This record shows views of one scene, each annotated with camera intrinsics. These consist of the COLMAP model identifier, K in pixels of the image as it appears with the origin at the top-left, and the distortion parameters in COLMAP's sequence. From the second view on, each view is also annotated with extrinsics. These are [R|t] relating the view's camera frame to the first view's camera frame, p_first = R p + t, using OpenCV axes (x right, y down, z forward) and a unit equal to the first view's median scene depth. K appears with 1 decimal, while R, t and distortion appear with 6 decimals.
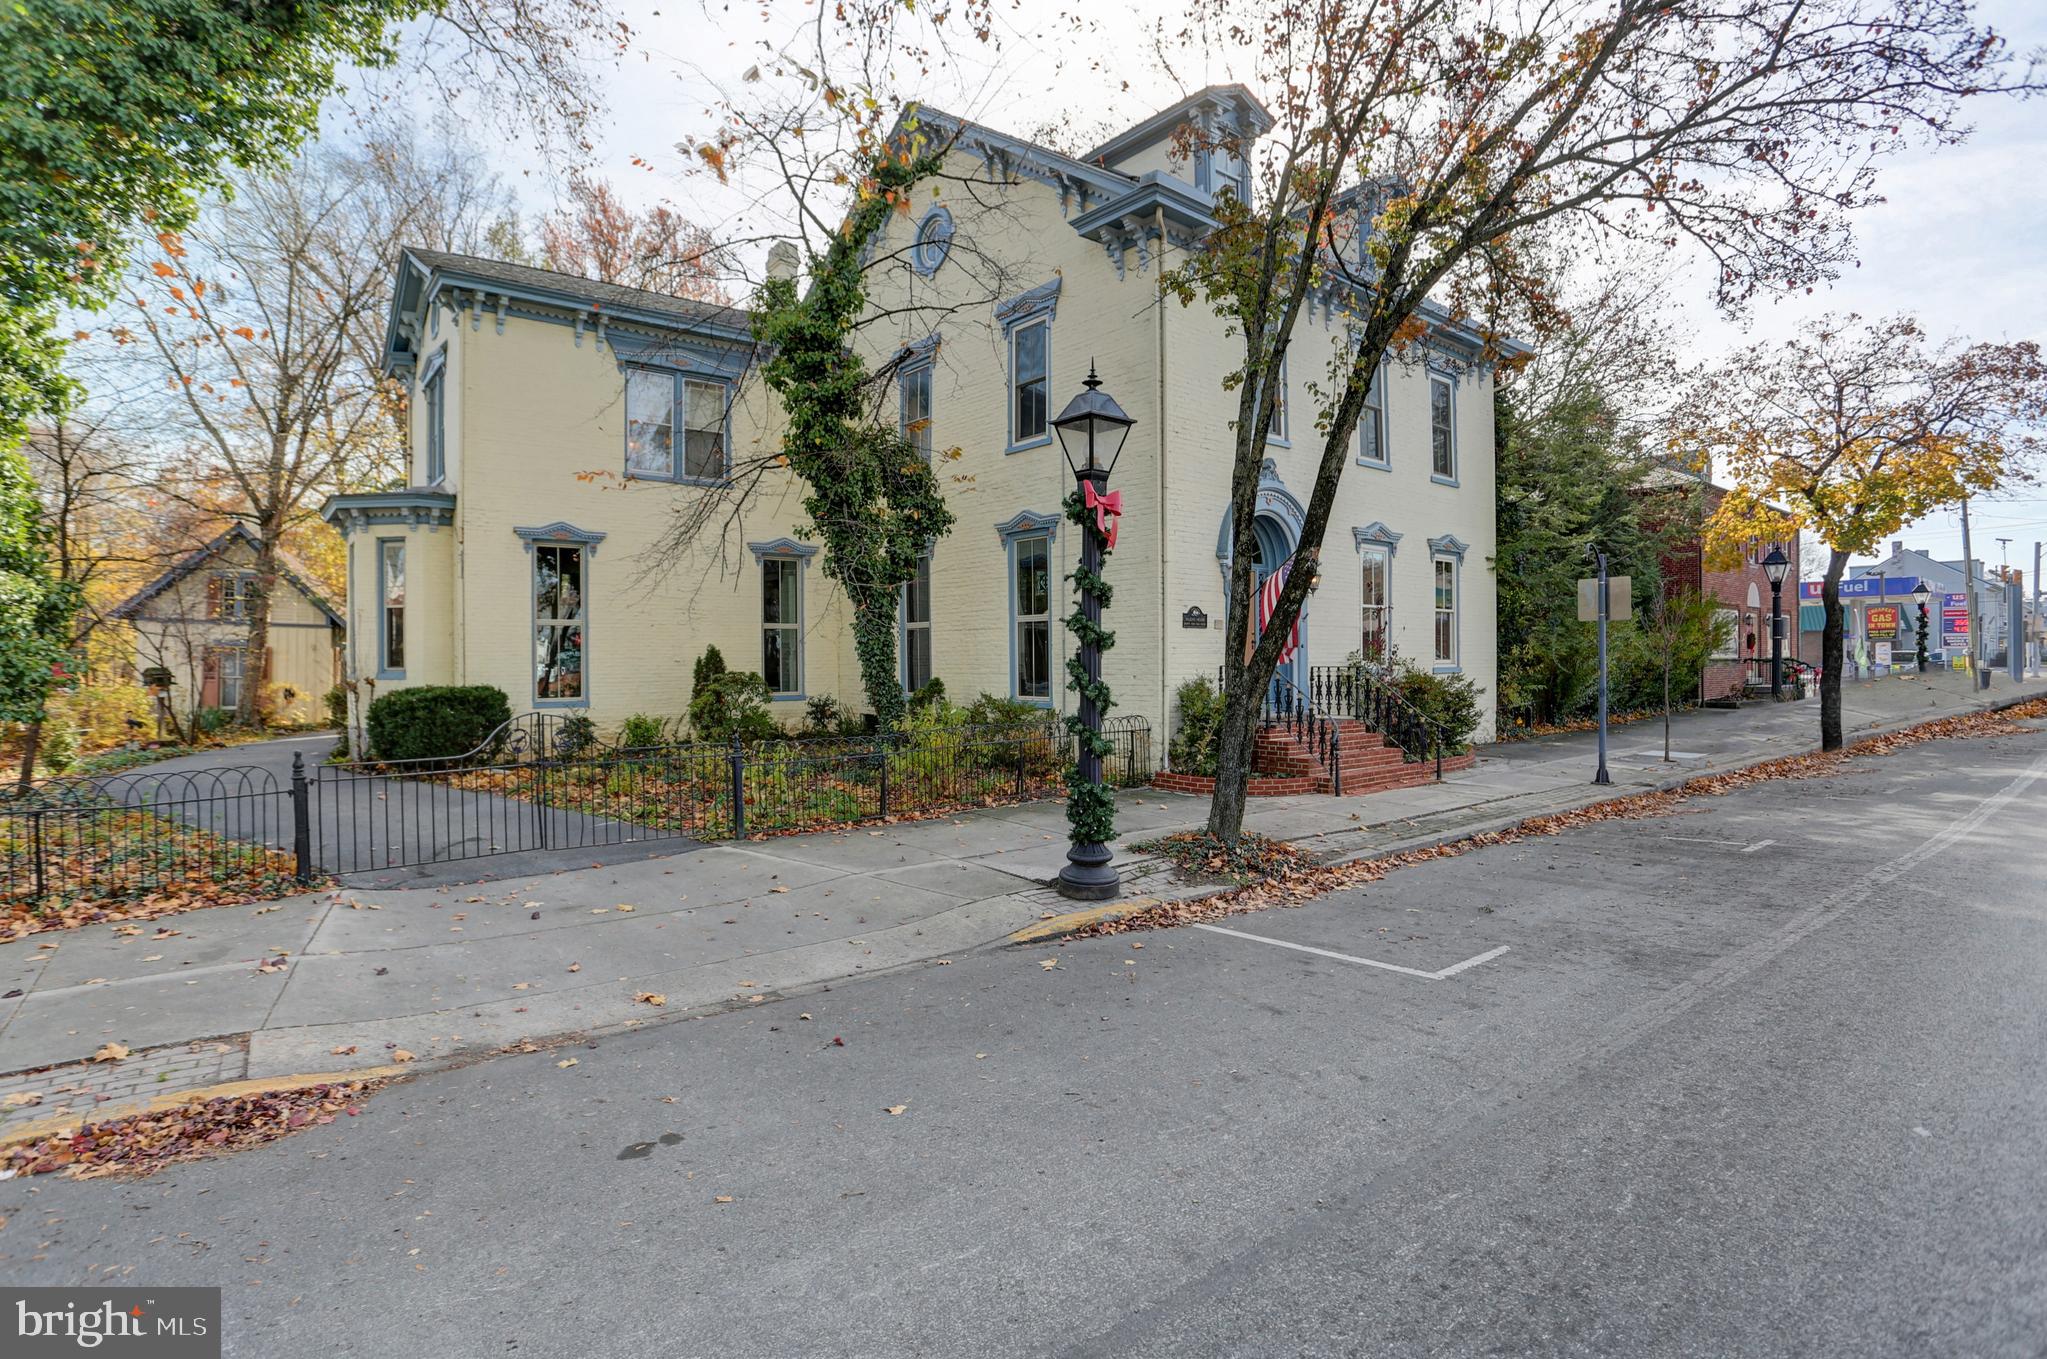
lens RADIAL K [[998.2, 0, 1017.8], [0, 998.2, 655.6], [0, 0, 1]] dist [-0.066500, 0.028699]
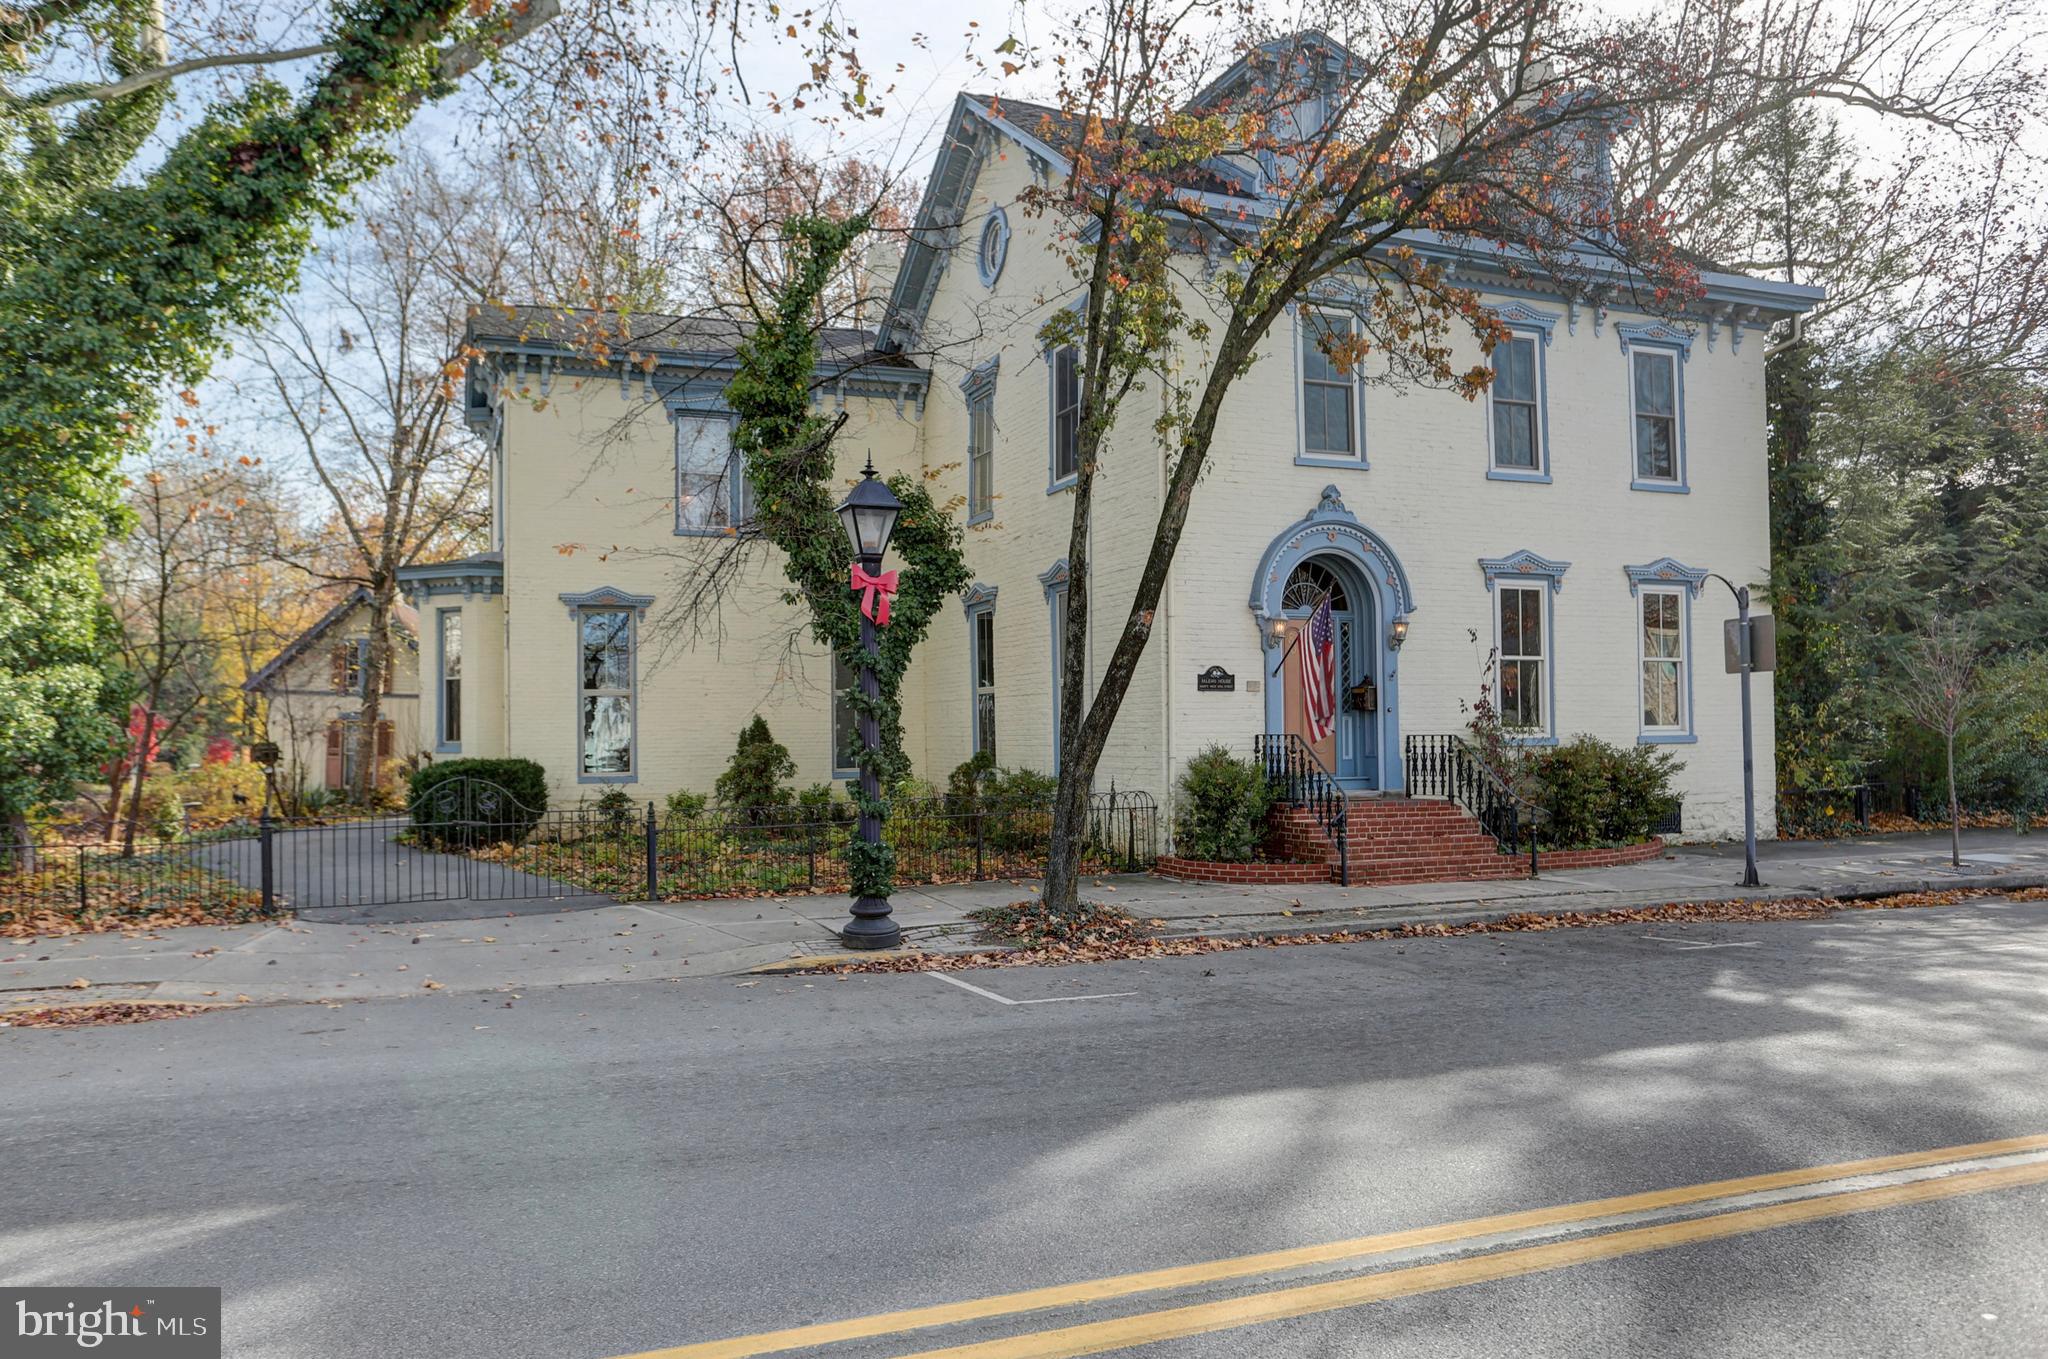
lens RADIAL K [[1465.1, 0, 1024.0], [0, 1465.1, 679.5], [0, 0, 1]] dist [-0.056267, 0.088892]
pose [[0.956250, -0.016108, -0.292108, 0.347367], [0.006988, 0.999456, -0.032239, 0.001974], [0.292468, 0.028787, 0.955842, -0.234358]]
